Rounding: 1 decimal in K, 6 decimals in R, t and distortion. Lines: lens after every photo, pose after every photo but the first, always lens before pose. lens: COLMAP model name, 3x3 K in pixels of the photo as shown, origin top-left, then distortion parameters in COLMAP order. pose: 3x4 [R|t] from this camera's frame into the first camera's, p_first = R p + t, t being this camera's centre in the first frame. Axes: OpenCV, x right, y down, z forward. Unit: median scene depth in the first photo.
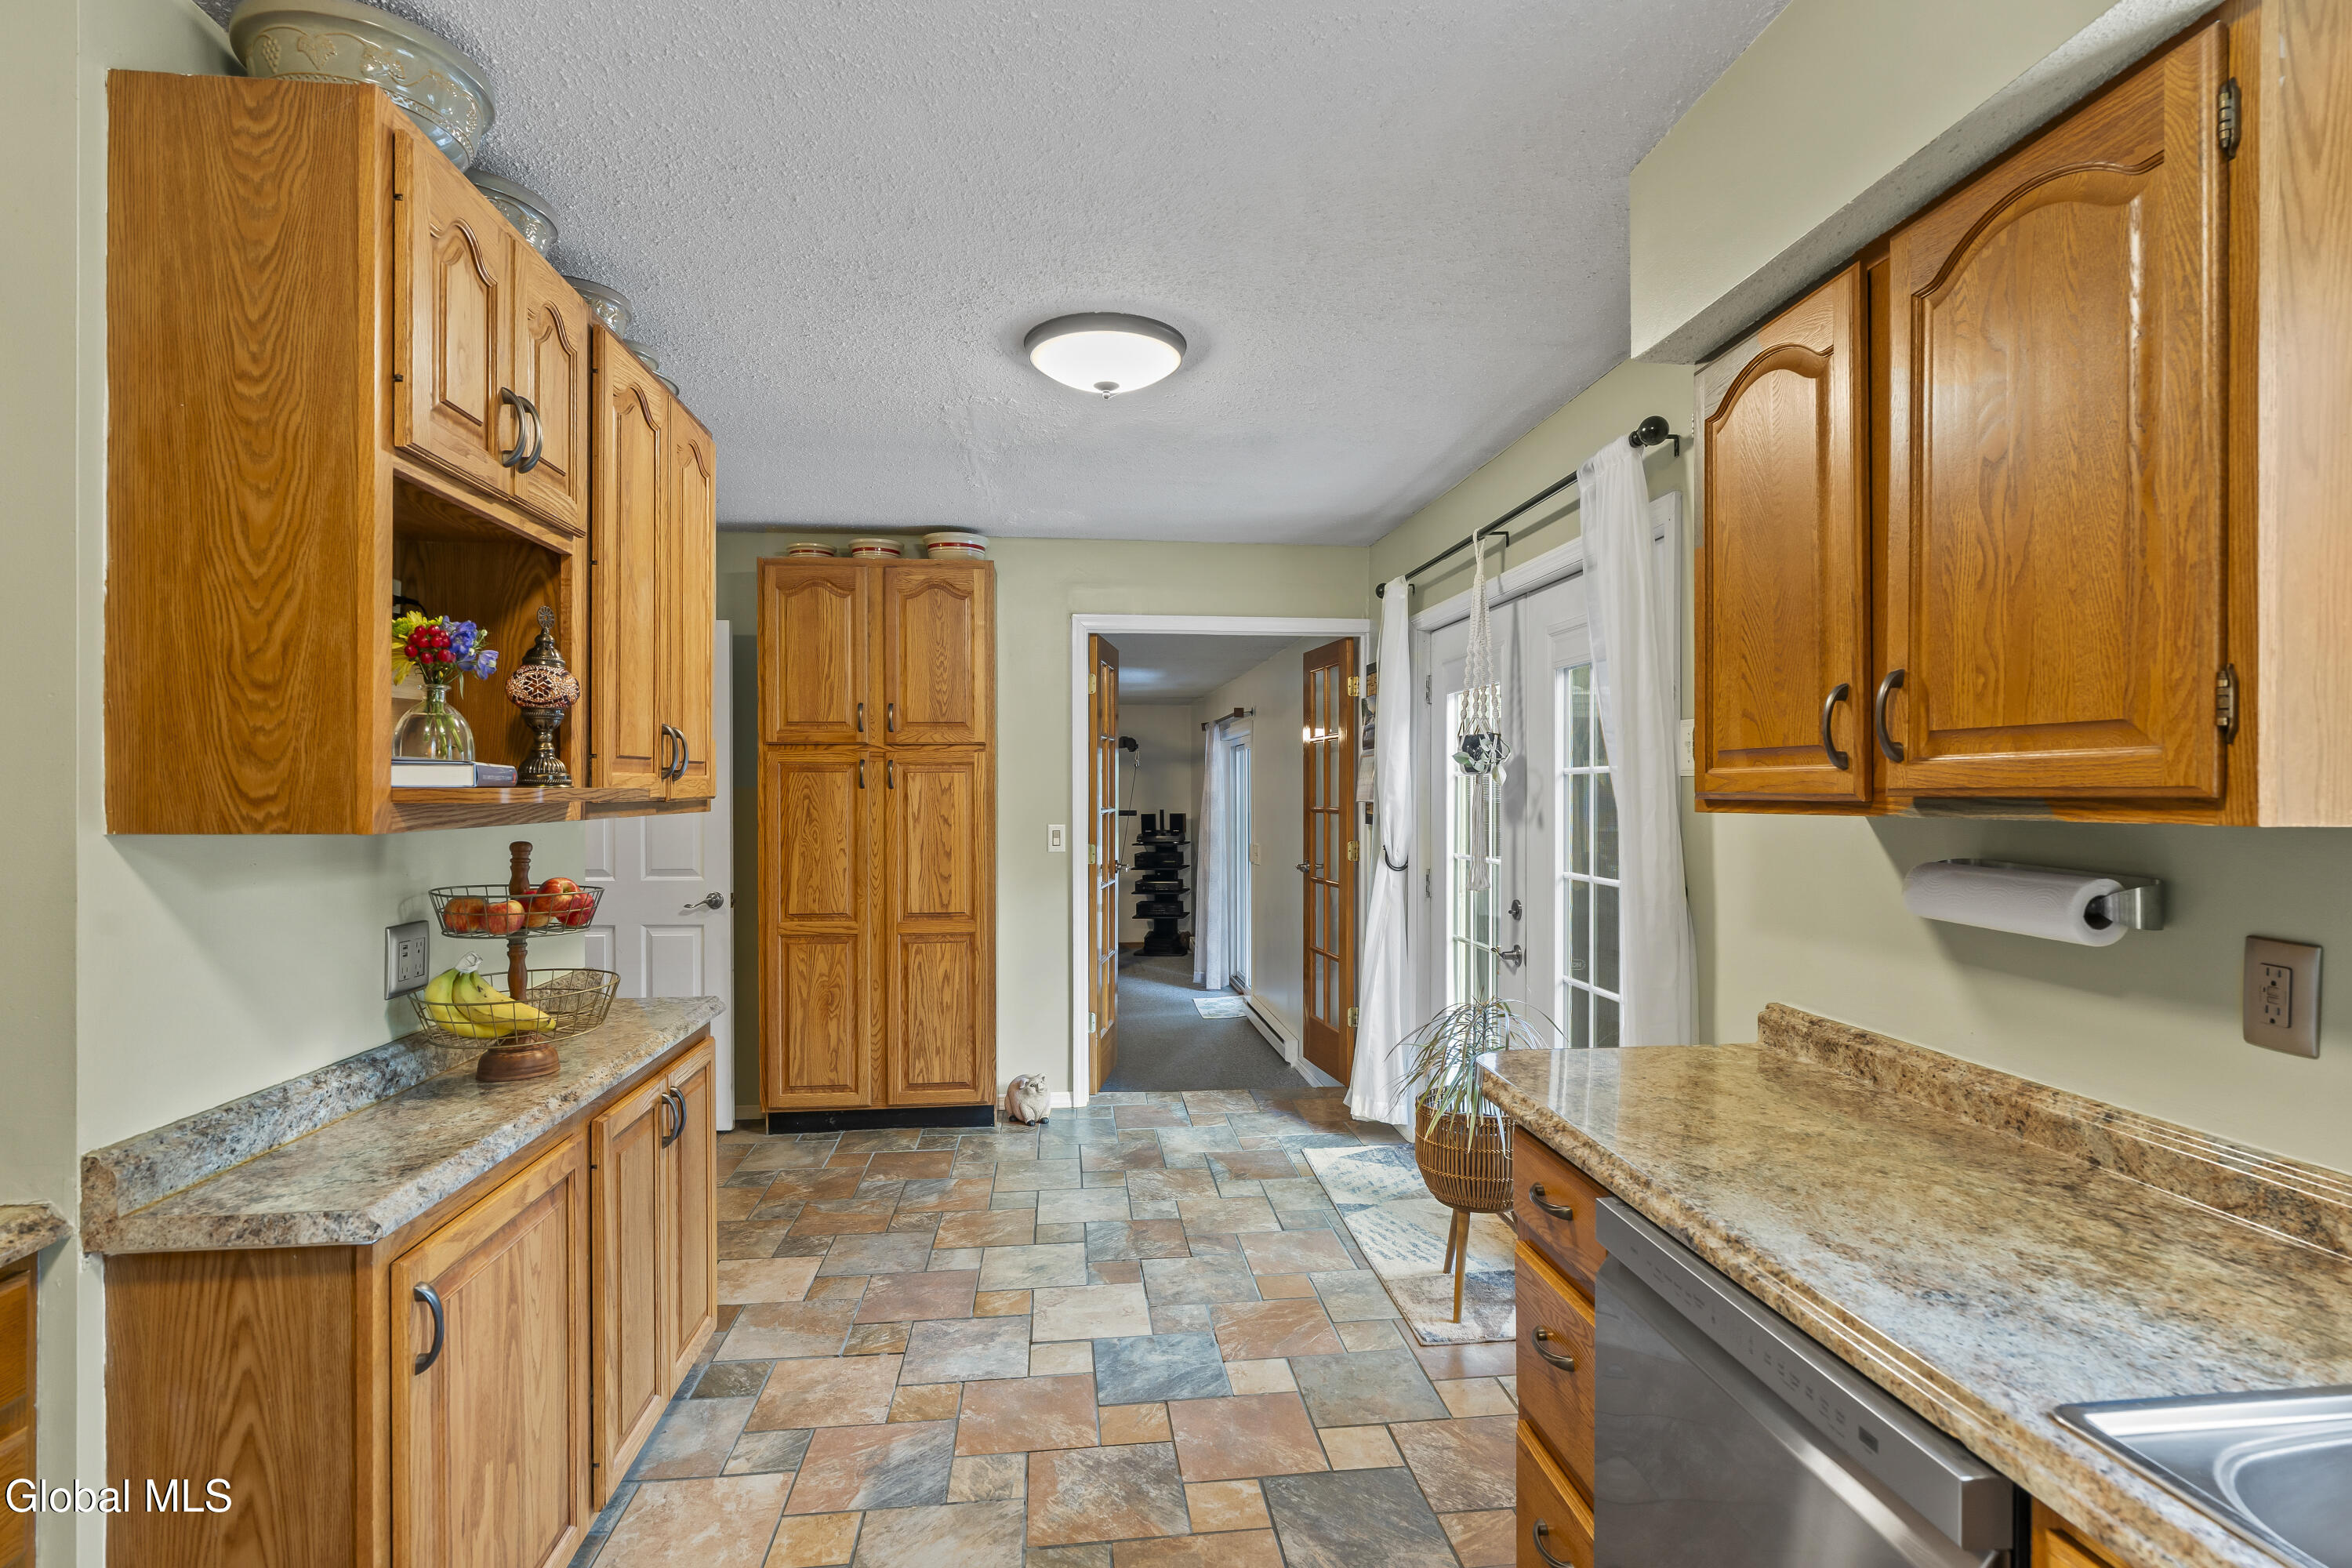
lens RADIAL K [[1139.0, 0, 1180.3], [0, 1139.0, 790.0], [0, 0, 1]] dist [-0.004230, 0.000951]
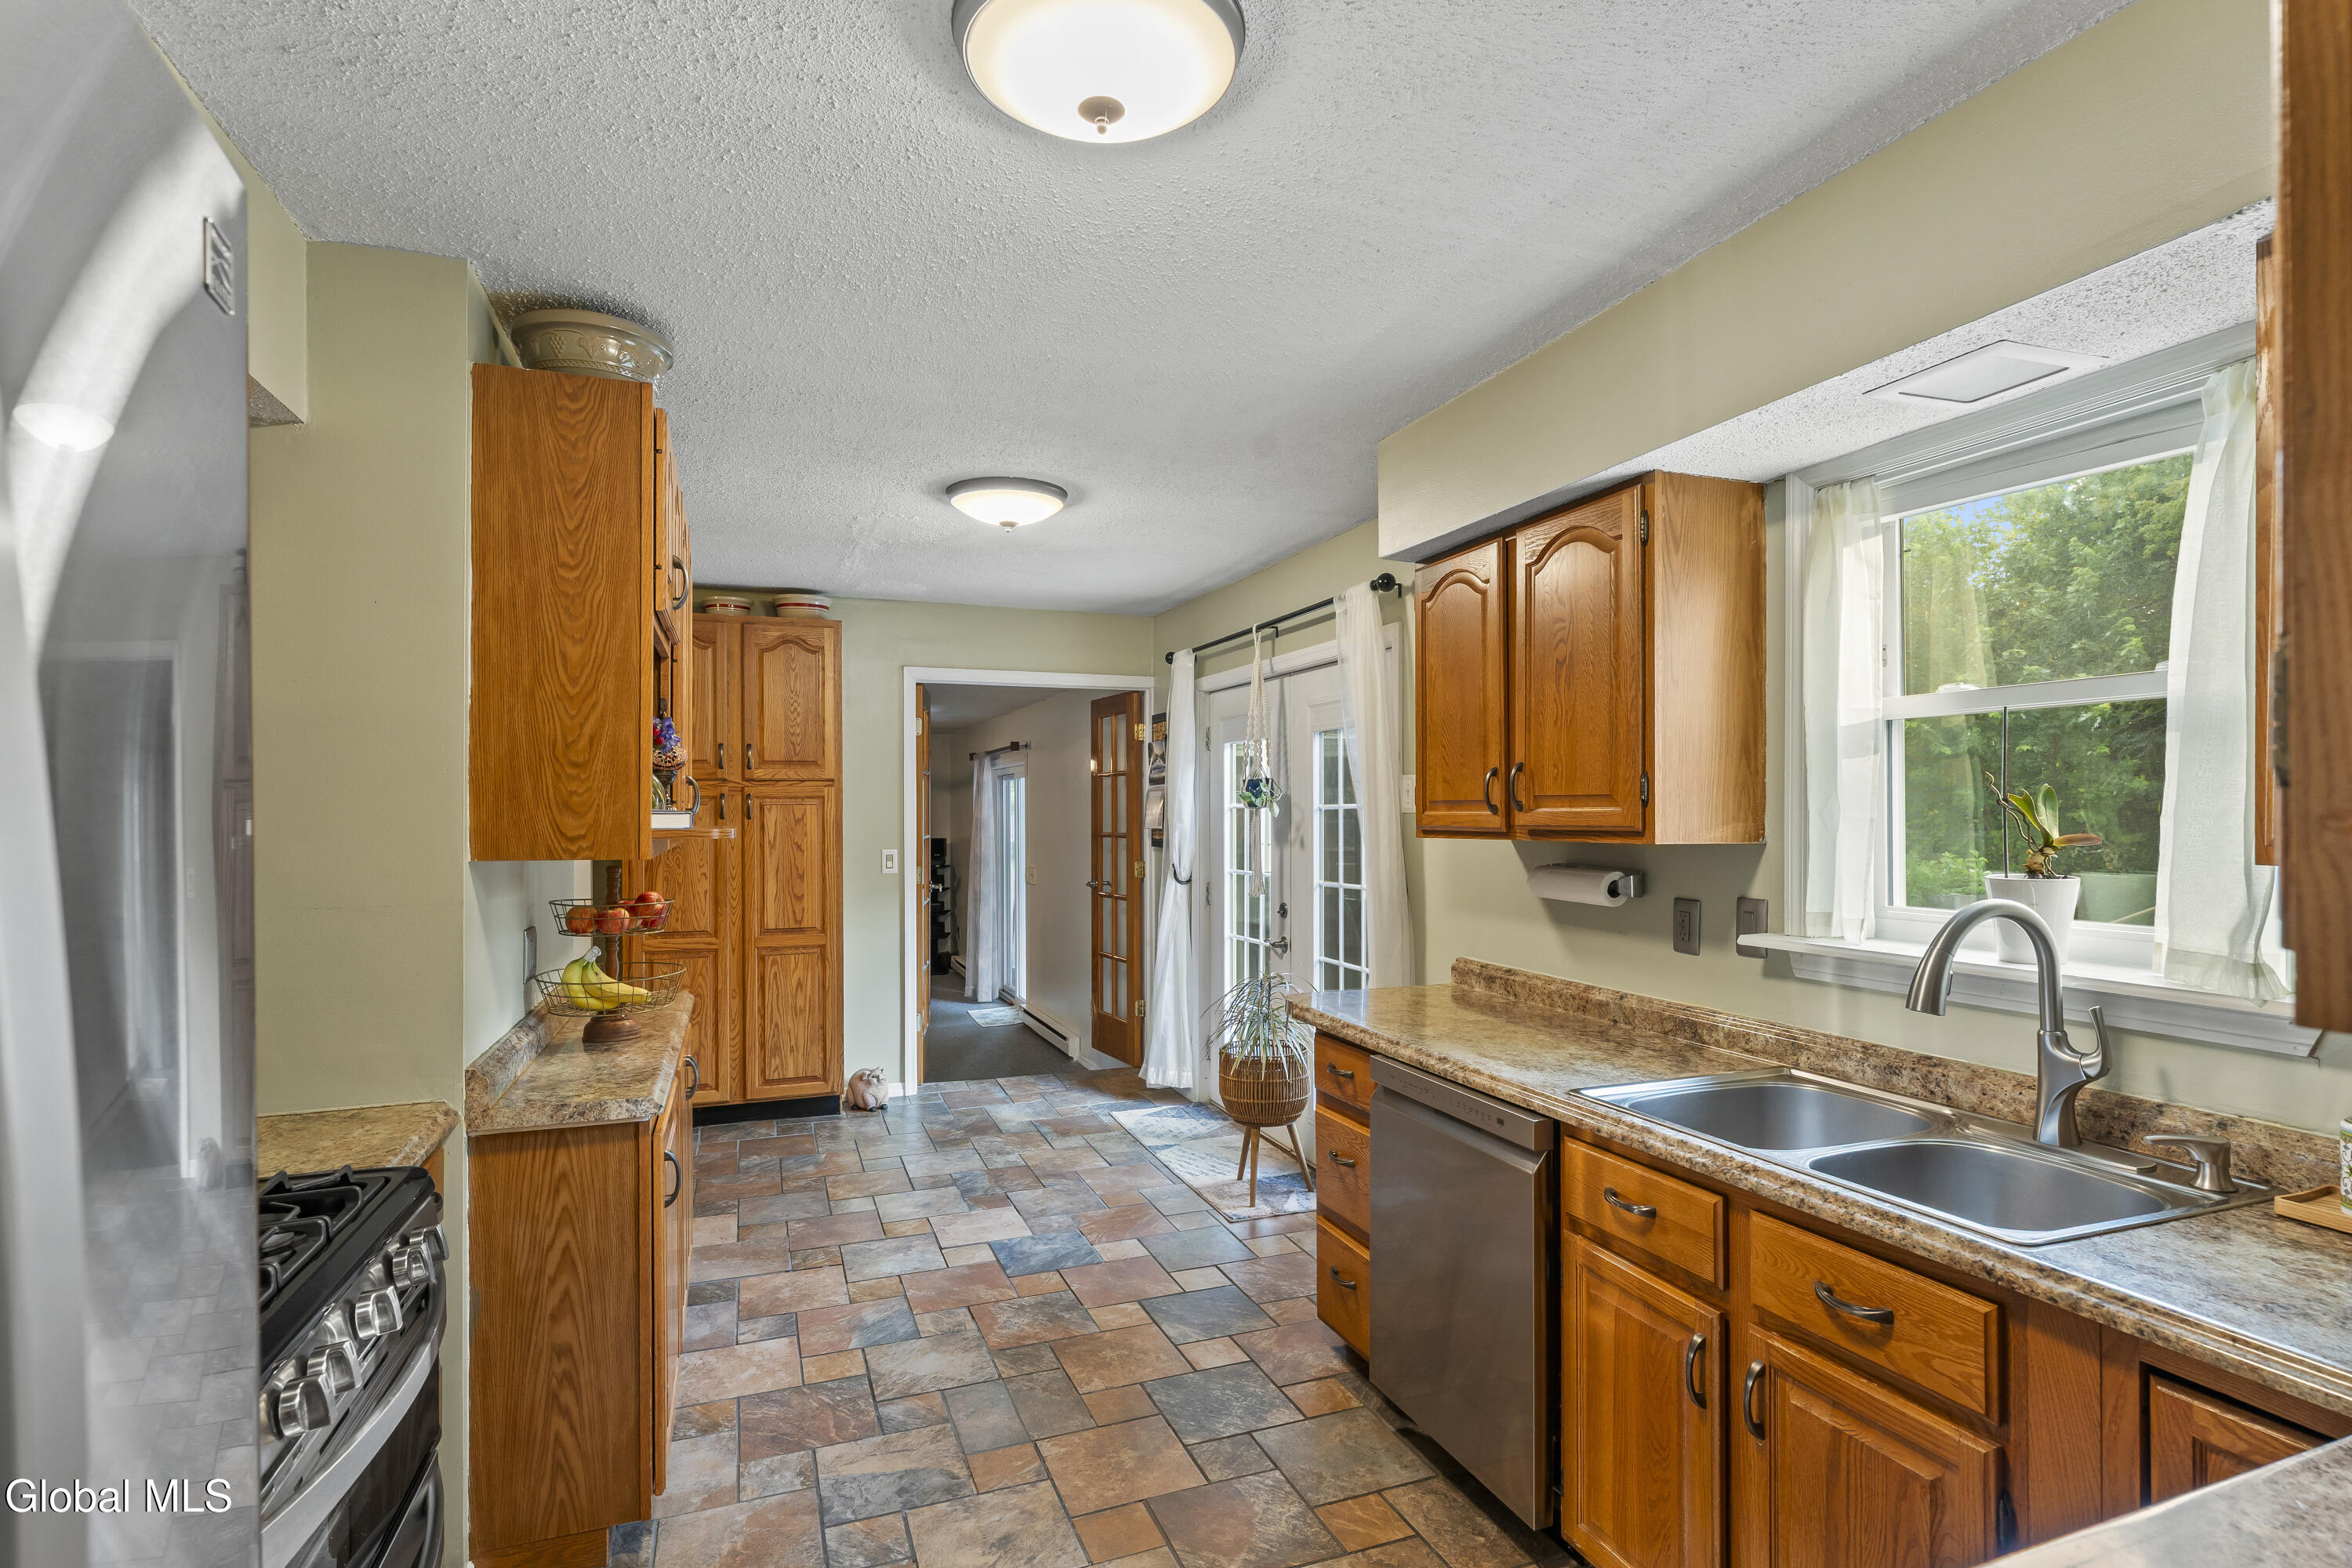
lens RADIAL K [[1139.0, 0, 1198.8], [0, 1139.0, 804.7], [0, 0, 1]] dist [-0.004230, 0.000951]
pose [[0.967453, 0.000121, 0.253051, -0.361075], [0.001721, 0.999974, -0.007060, -0.022954], [-0.253045, 0.007266, 0.967427, -0.689606]]
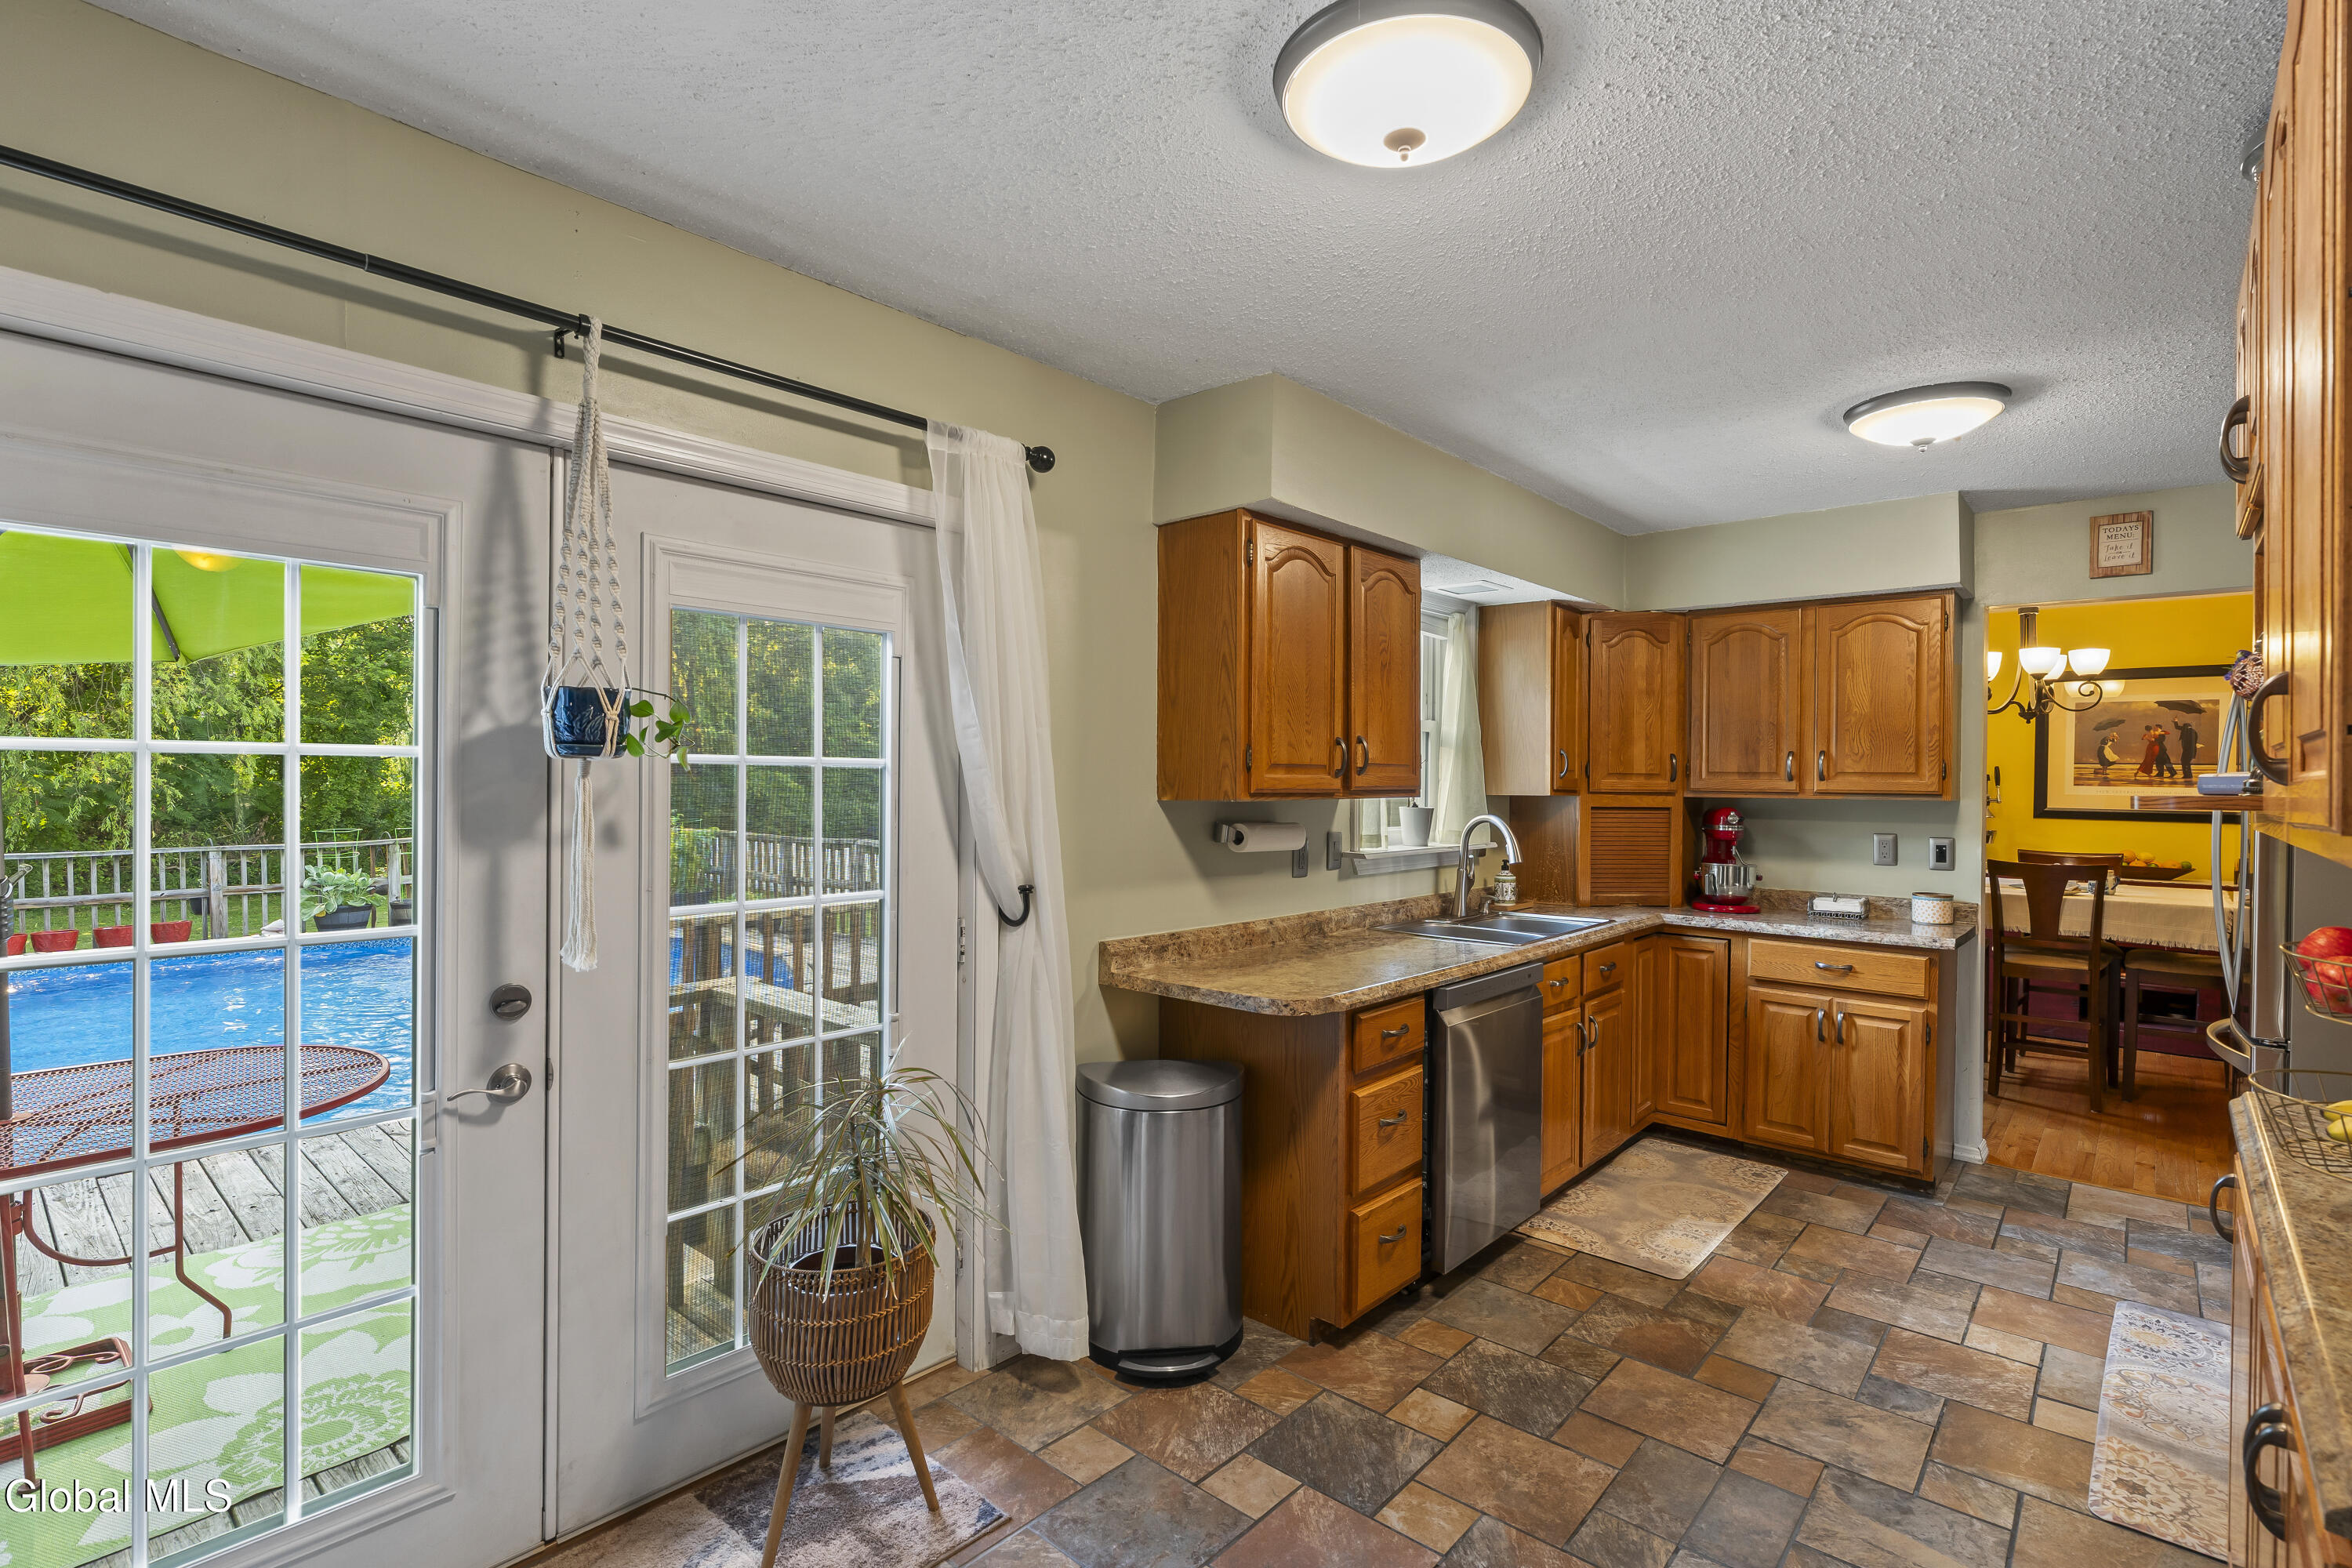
lens RADIAL K [[1085.8, 0, 1182.3], [0, 1085.8, 791.0], [0, 0, 1]] dist [-0.001032, 0.000795]
pose [[-0.659261, -0.010714, 0.751838, -0.815737], [-0.005444, 0.999940, 0.009476, -0.011409], [-0.751894, 0.002155, -0.659280, 2.798446]]
